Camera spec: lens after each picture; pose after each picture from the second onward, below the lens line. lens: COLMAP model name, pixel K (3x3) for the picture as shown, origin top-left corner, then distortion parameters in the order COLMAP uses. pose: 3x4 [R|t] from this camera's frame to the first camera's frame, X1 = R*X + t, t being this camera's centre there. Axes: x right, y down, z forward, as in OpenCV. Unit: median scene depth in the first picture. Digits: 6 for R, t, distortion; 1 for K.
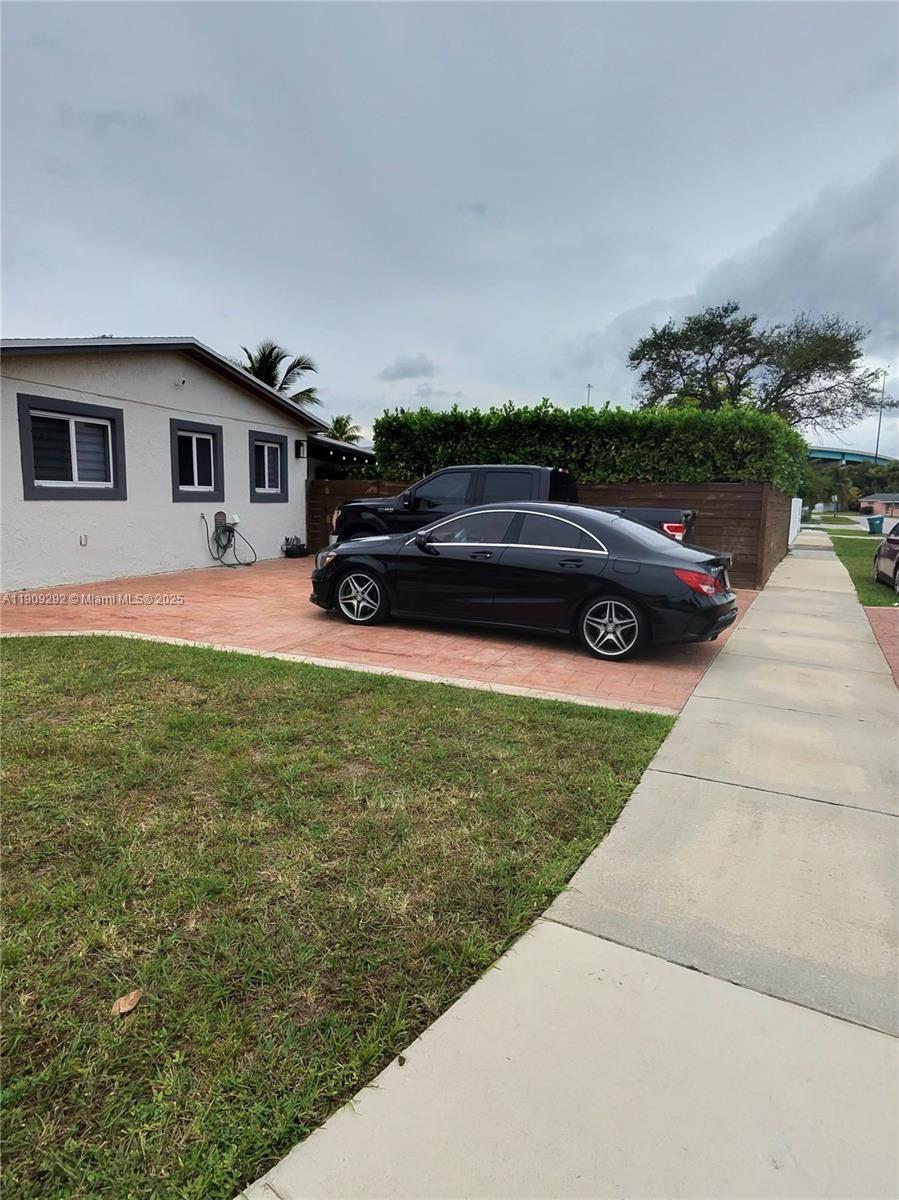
lens RADIAL K [[716.5, 0, 449.5], [0, 716.5, 600.0], [0, 0, 1]] dist [0.000812, 0.001915]
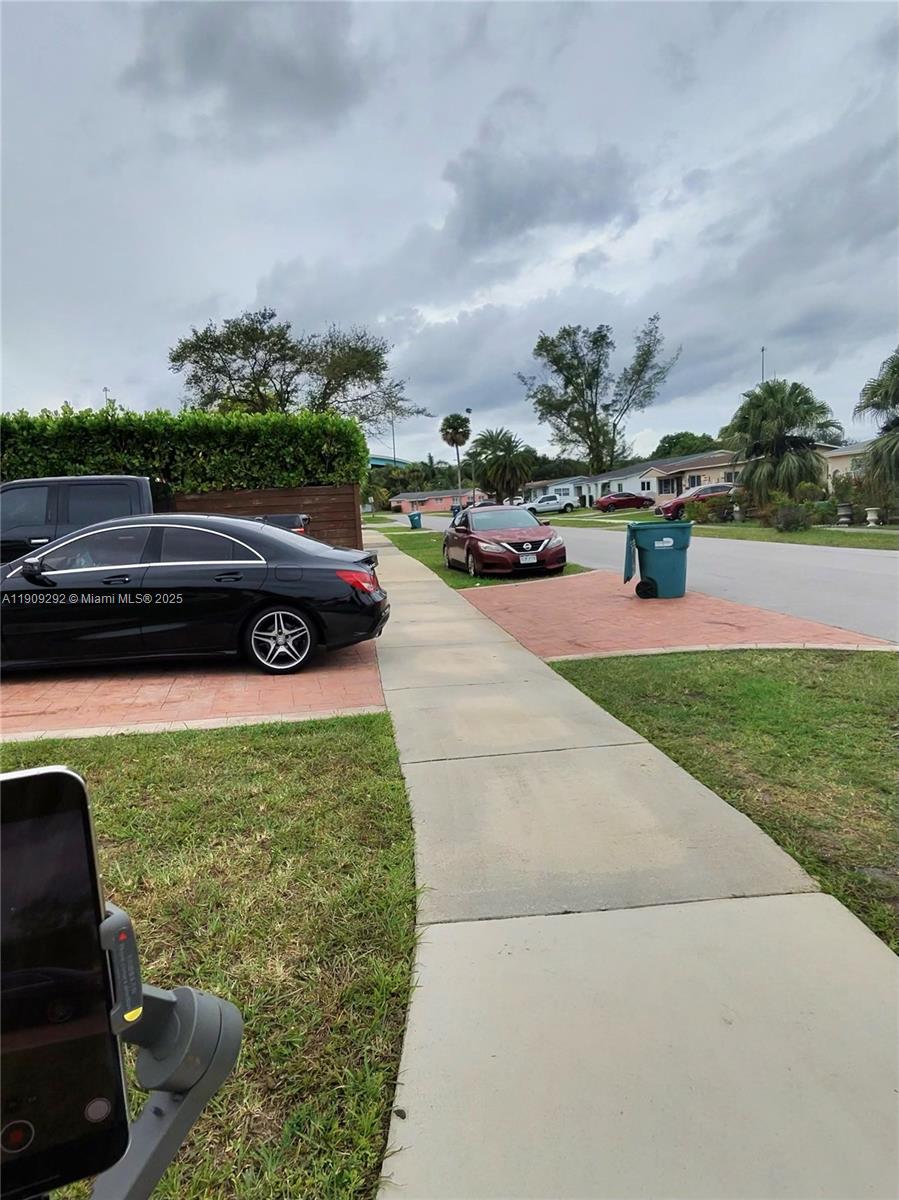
lens RADIAL K [[757.8, 0, 449.5], [0, 757.8, 600.0], [0, 0, 1]] dist [-0.001667, 0.001363]
pose [[0.820941, -0.128627, 0.556337, -0.112943], [0.141155, 0.989774, 0.020549, -0.001828], [-0.553292, 0.061660, 0.830702, 0.032689]]
